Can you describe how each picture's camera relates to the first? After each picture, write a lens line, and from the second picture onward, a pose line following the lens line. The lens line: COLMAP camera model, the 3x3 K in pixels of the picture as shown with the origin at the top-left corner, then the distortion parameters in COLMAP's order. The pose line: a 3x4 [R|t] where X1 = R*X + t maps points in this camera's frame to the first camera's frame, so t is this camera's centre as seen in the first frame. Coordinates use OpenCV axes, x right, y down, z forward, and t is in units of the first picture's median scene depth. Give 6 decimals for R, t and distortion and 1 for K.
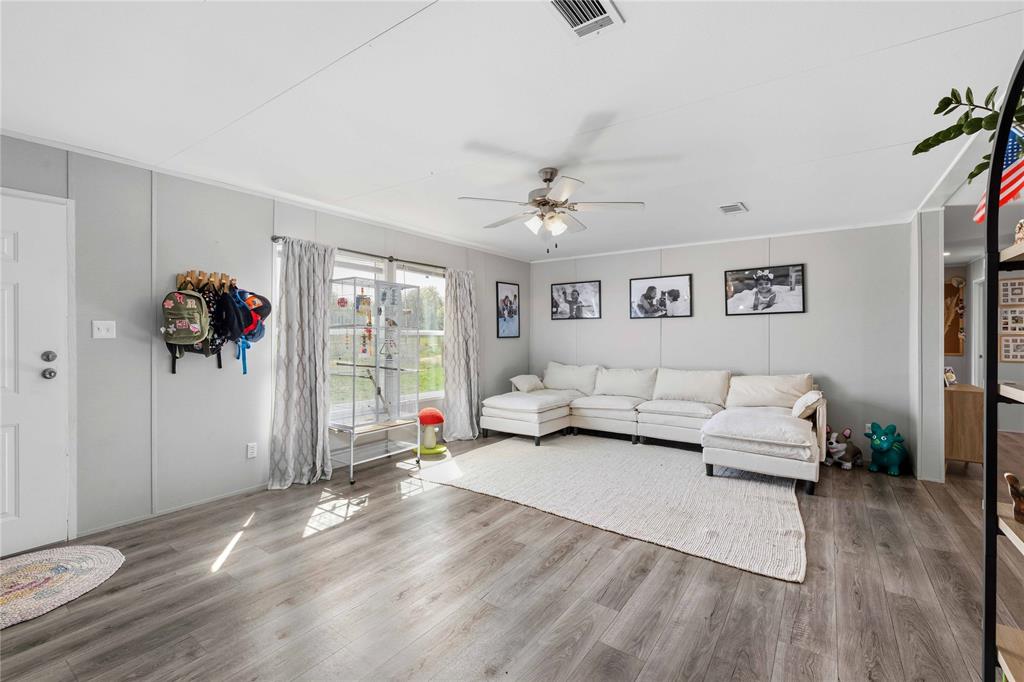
lens RADIAL K [[448.7, 0, 505.2], [0, 448.7, 336.6], [0, 0, 1]] dist [0.001726, 0.000367]
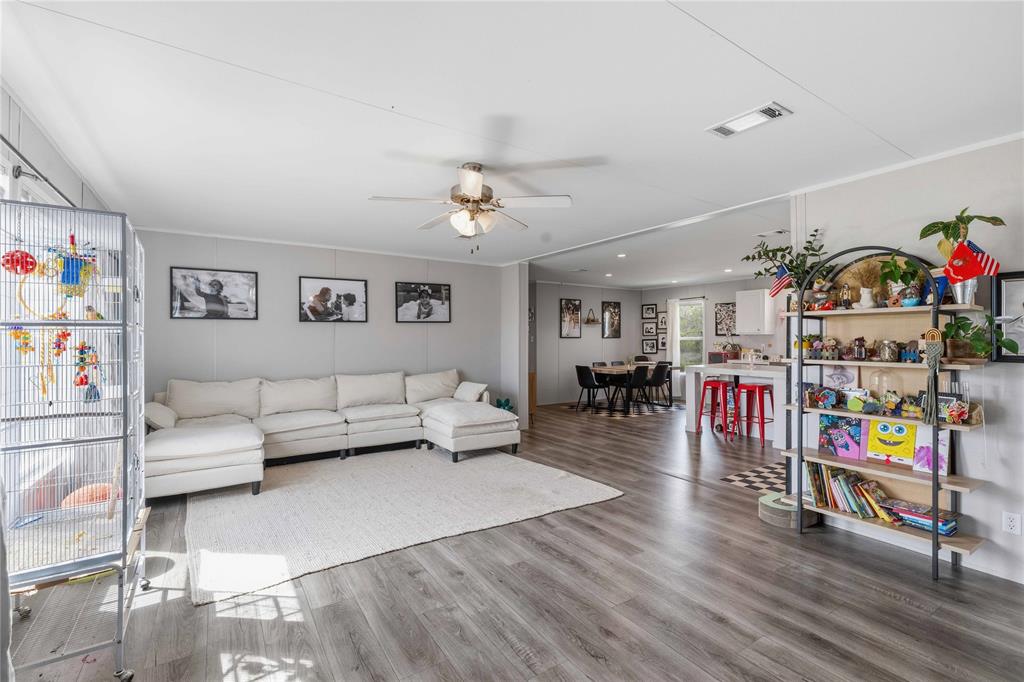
lens RADIAL K [[448.7, 0, 505.2], [0, 448.7, 336.6], [0, 0, 1]] dist [0.001726, 0.000367]
pose [[0.366690, 0.003852, 0.930335, -0.473102], [0.004194, 0.999974, -0.005793, -0.004618], [-0.930334, 0.006026, 0.366665, 0.376435]]
